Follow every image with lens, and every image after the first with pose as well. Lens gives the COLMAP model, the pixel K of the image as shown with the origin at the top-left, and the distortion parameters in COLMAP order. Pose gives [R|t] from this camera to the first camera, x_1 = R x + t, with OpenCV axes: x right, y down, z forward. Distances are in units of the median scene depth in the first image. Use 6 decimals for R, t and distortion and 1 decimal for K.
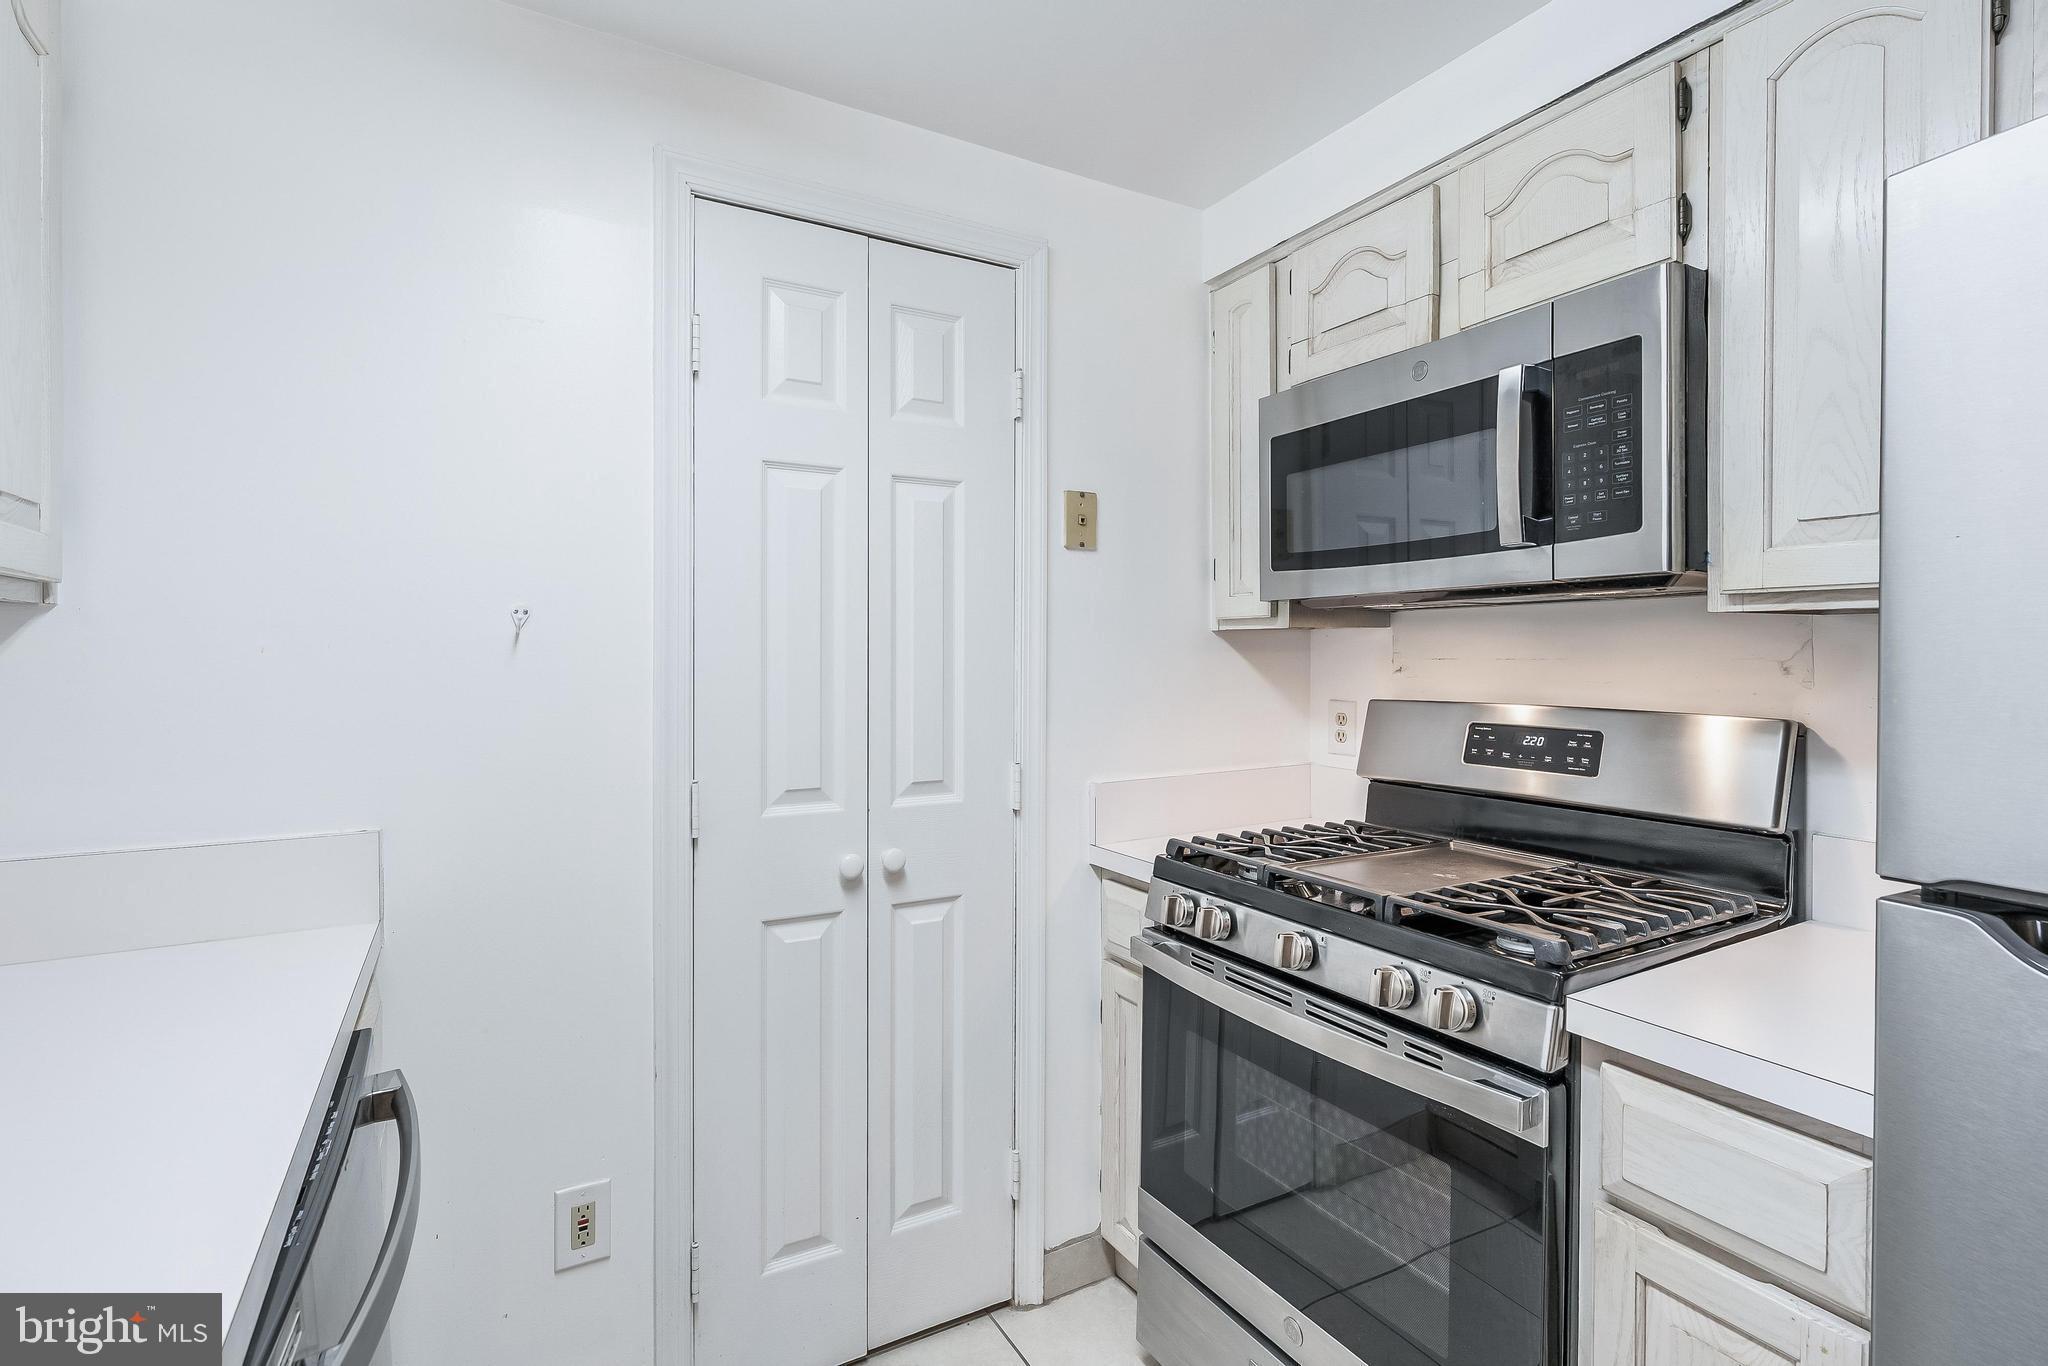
lens RADIAL K [[959.2, 0, 1033.5], [0, 959.2, 668.9], [0, 0, 1]] dist [-0.000763, -0.000165]
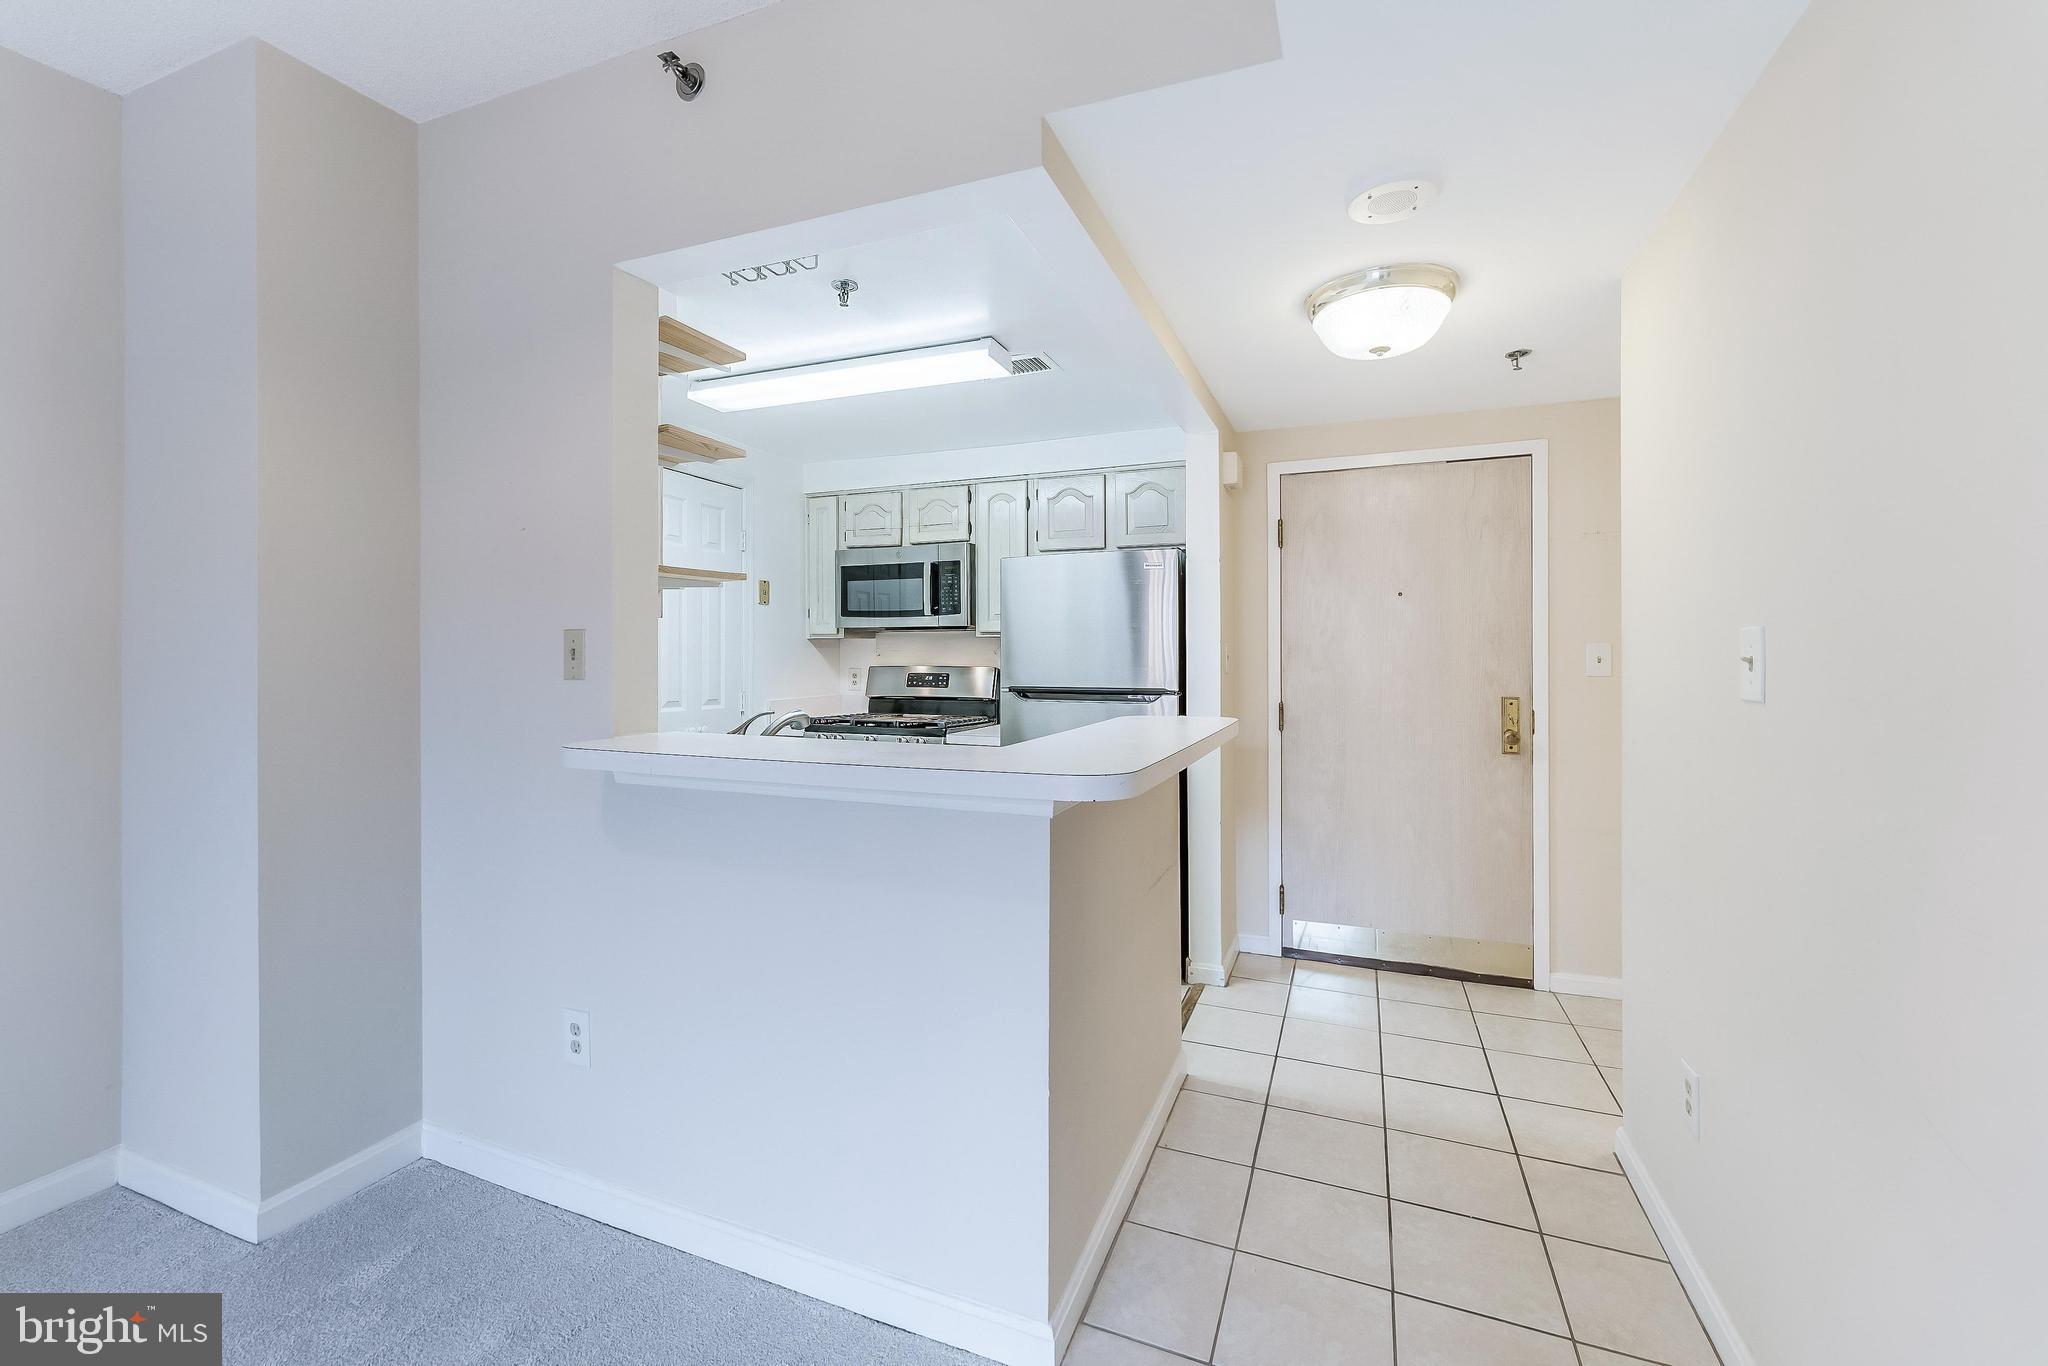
lens RADIAL K [[831.5, 0, 1028.7], [0, 831.5, 660.4], [0, 0, 1]] dist [0.000969, 0.000400]
pose [[0.787799, -0.000228, 0.615932, -0.840568], [0.006882, 0.999941, -0.008432, 0.046029], [-0.615894, 0.010882, 0.787754, -1.248125]]
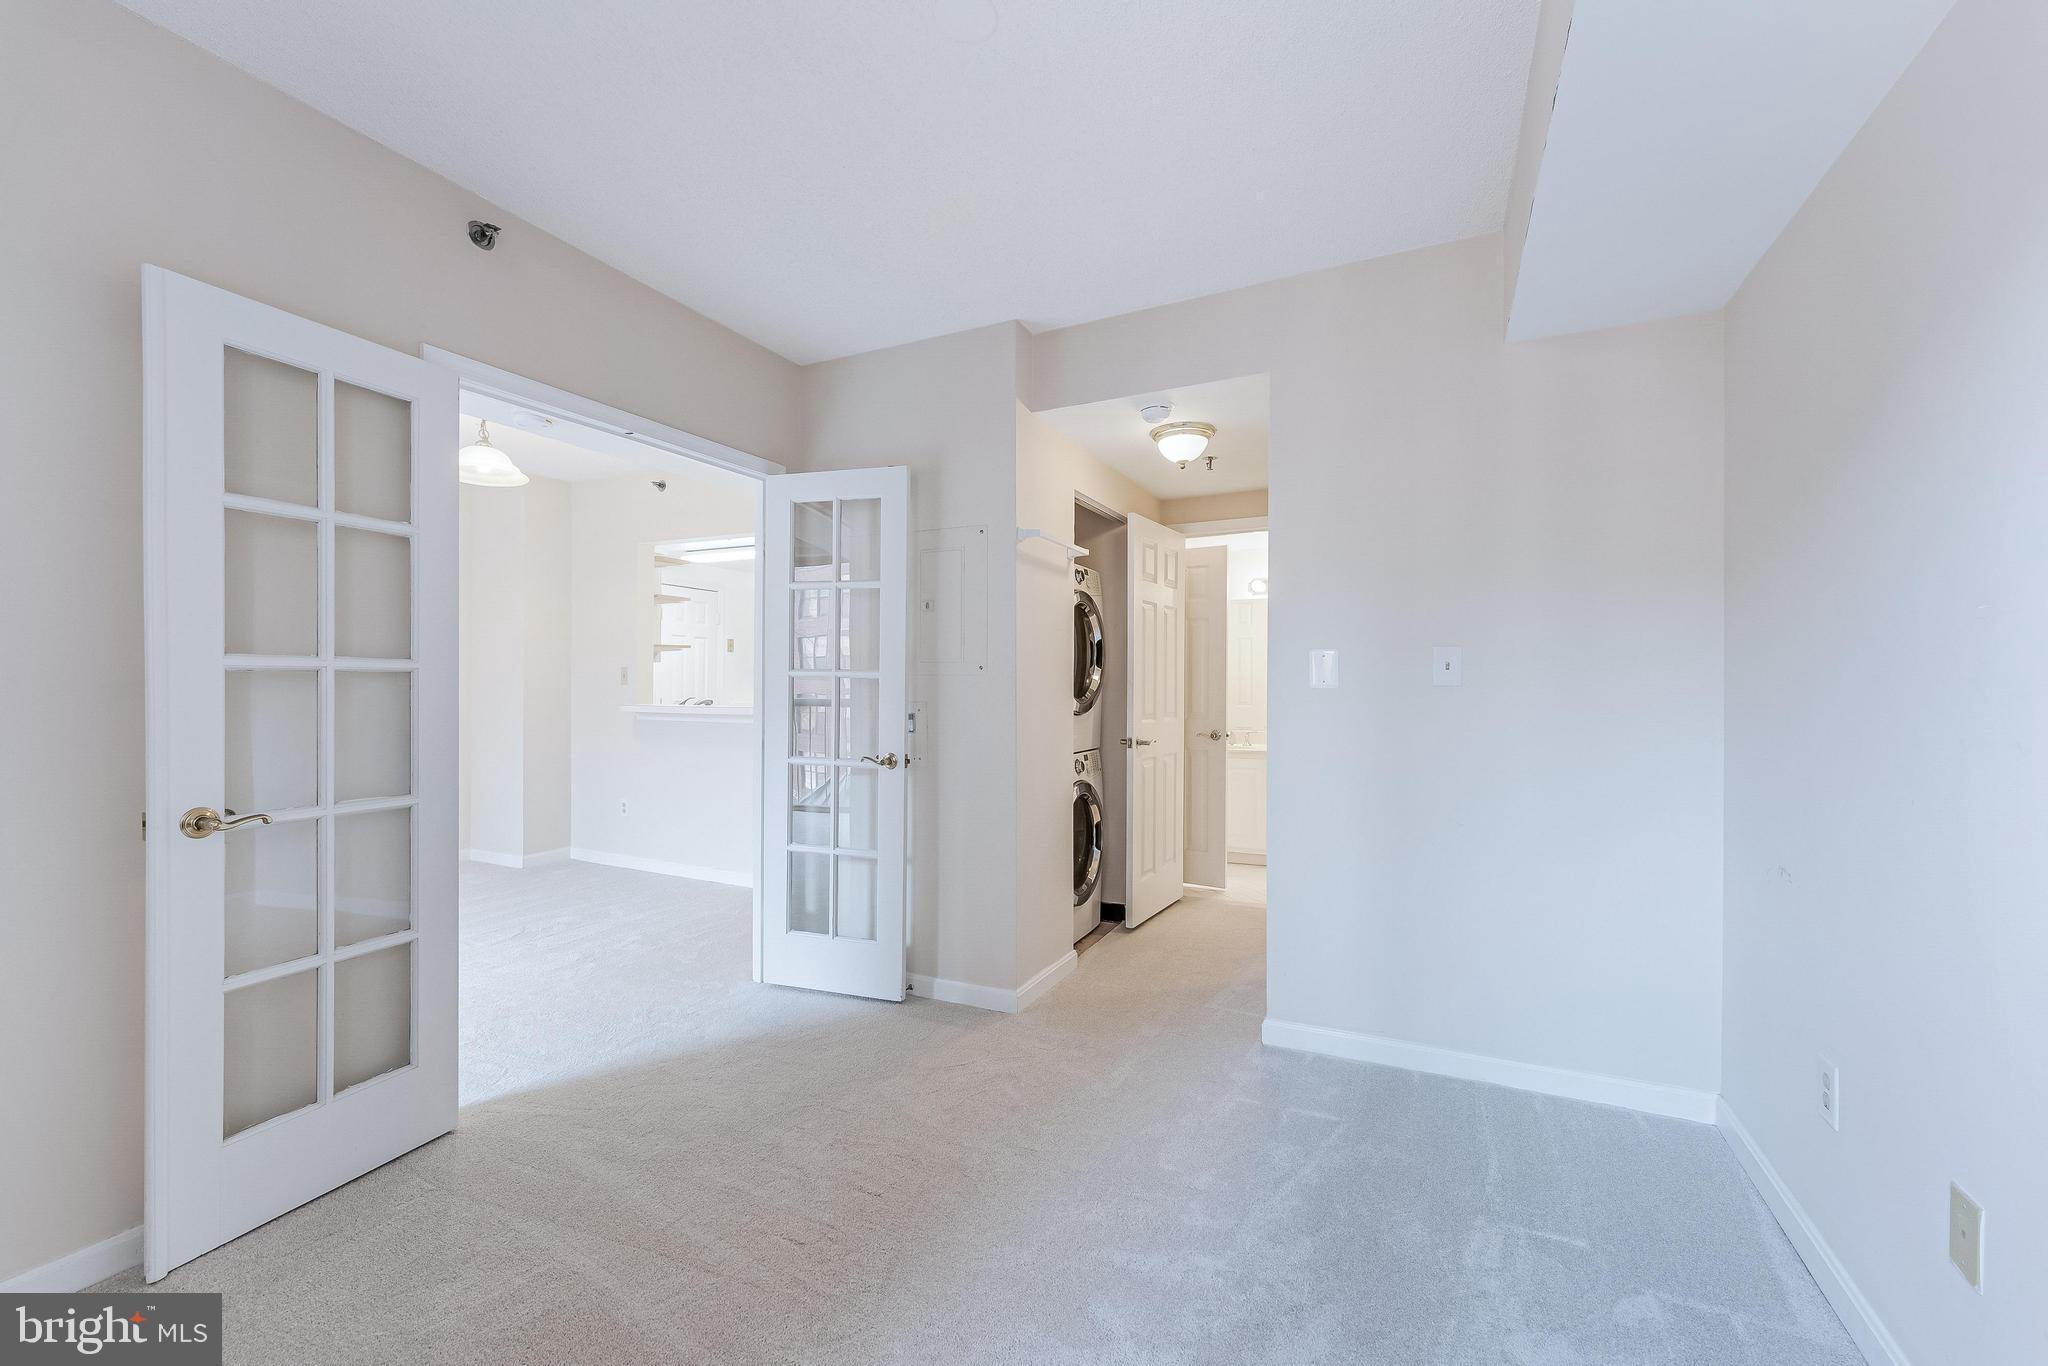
lens RADIAL K [[825.2, 0, 1024.0], [0, 825.2, 683.0], [0, 0, 1]] dist [0.001187, 0.000070]
pose [[0.834693, 0.007758, 0.550661, -1.109350], [0.003098, 0.999819, -0.018781, 0.117312], [-0.550707, 0.017382, 0.834518, -3.570019]]
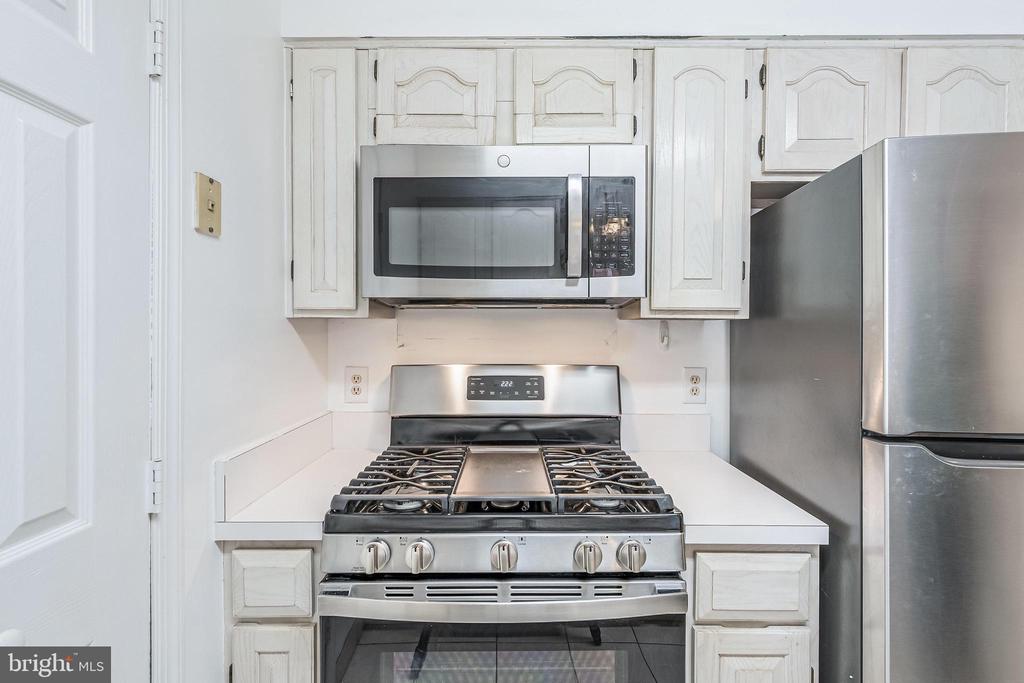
lens RADIAL K [[479.6, 0, 516.8], [0, 479.6, 334.4], [0, 0, 1]] dist [-0.000763, -0.000165]
pose [[0.495351, -0.003992, 0.868684, -0.268566], [0.010027, 0.999949, -0.001122, -0.017966], [-0.868635, 0.009266, 0.495366, 0.547036]]
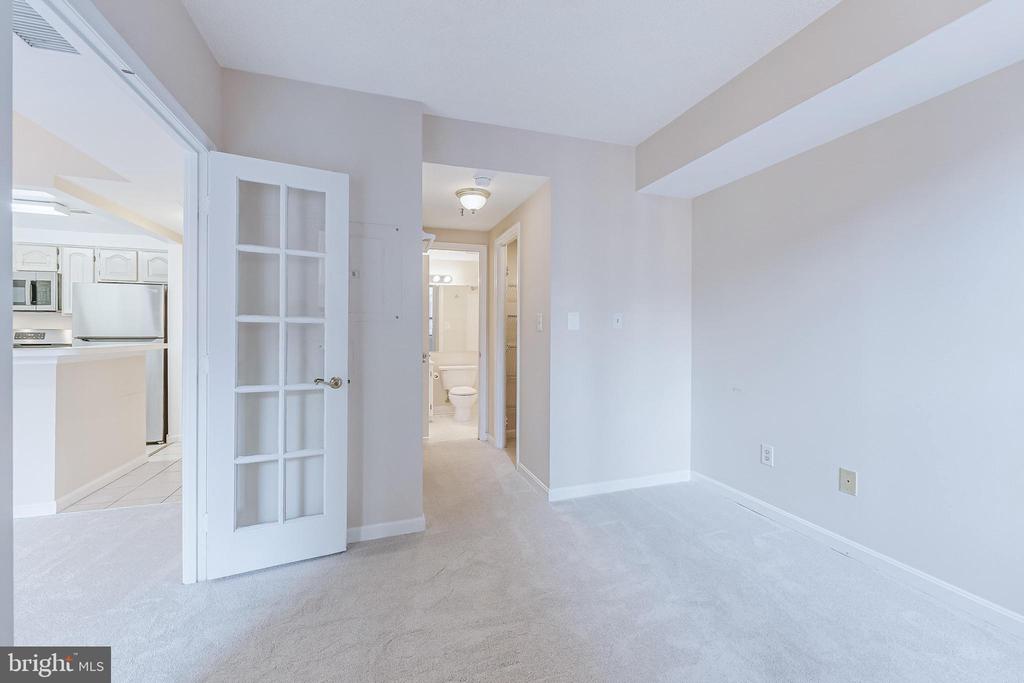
lens RADIAL K [[415.7, 0, 514.4], [0, 415.7, 330.2], [0, 0, 1]] dist [0.000969, 0.000400]
pose [[0.202315, 0.005385, 0.979306, -1.513323], [0.013078, 0.999881, -0.008200, 0.110772], [-0.979233, 0.014466, 0.202220, -2.656059]]
